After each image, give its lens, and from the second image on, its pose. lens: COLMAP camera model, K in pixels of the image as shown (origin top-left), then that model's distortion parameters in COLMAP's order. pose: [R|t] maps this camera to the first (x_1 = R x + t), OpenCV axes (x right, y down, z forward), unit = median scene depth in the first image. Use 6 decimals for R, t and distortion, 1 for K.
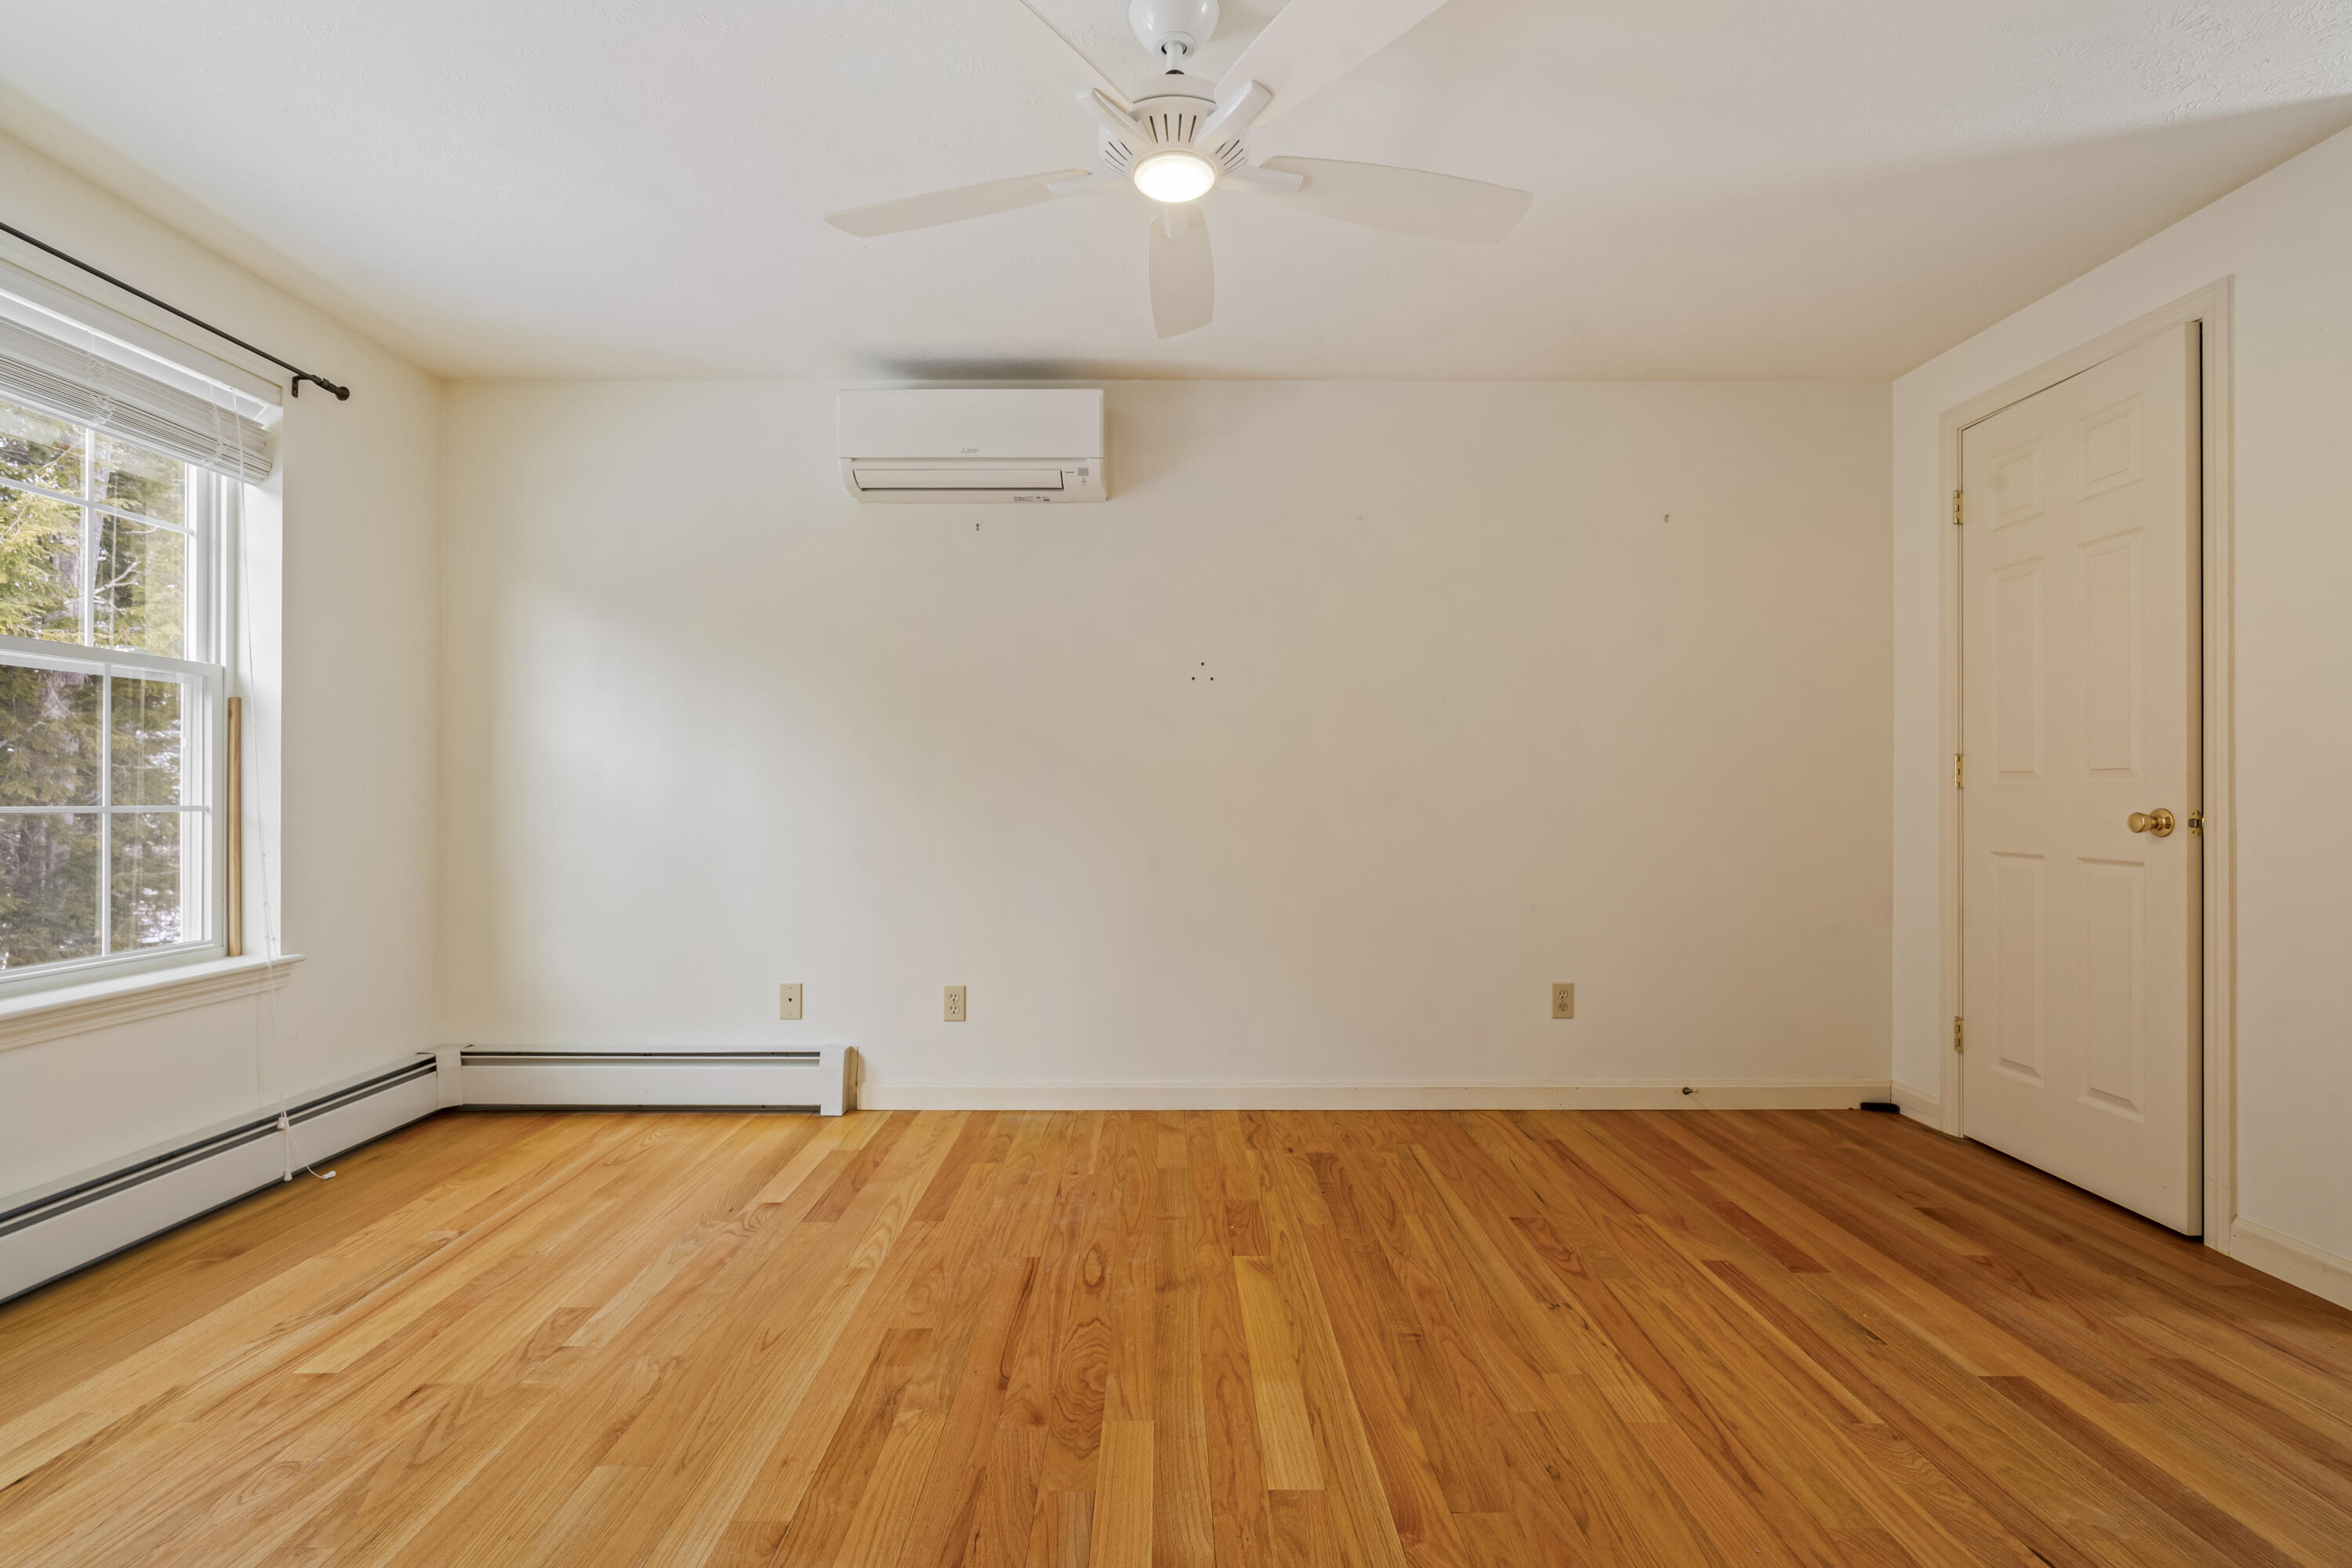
lens RADIAL K [[1062.7, 0, 1155.2], [0, 1062.7, 778.9], [0, 0, 1]] dist [-0.005698, -0.000073]
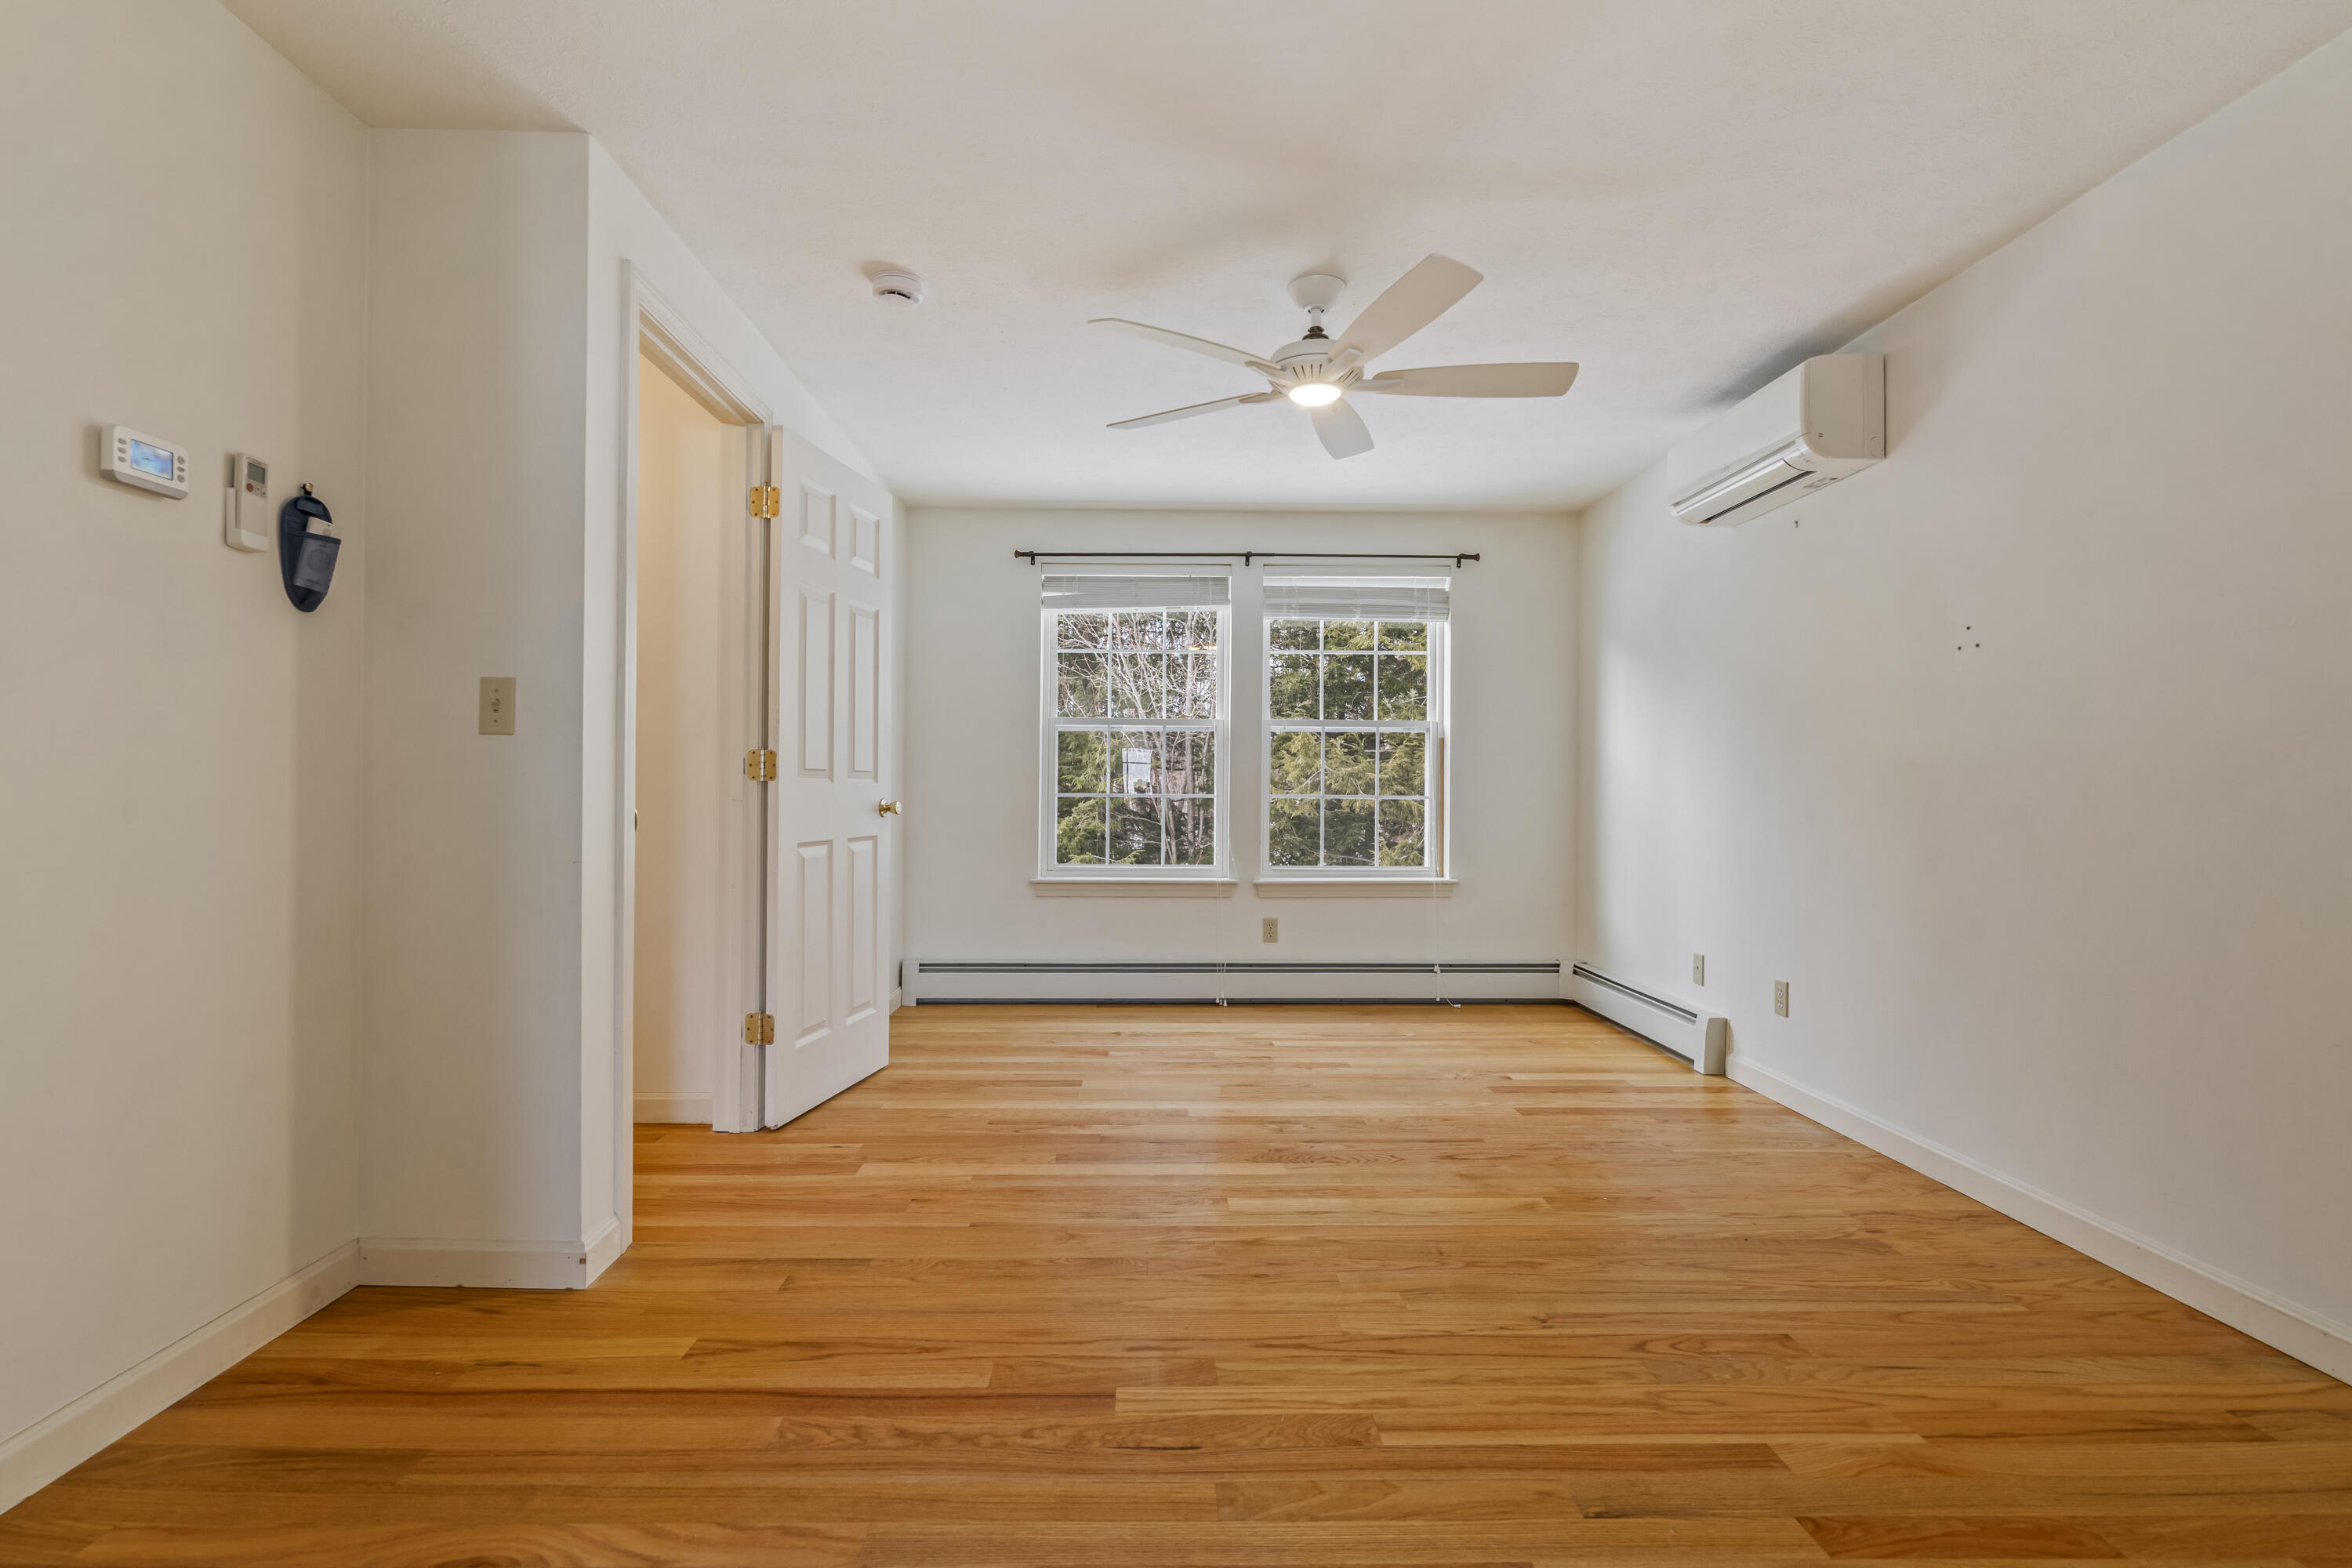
lens RADIAL K [[1062.7, 0, 1155.0], [0, 1062.7, 780.3], [0, 0, 1]] dist [-0.005698, -0.000073]
pose [[0.018073, -0.007508, -0.999808, 1.050407], [0.014468, 0.999869, -0.007247, 0.001758], [0.999732, -0.014335, 0.018179, 0.493213]]
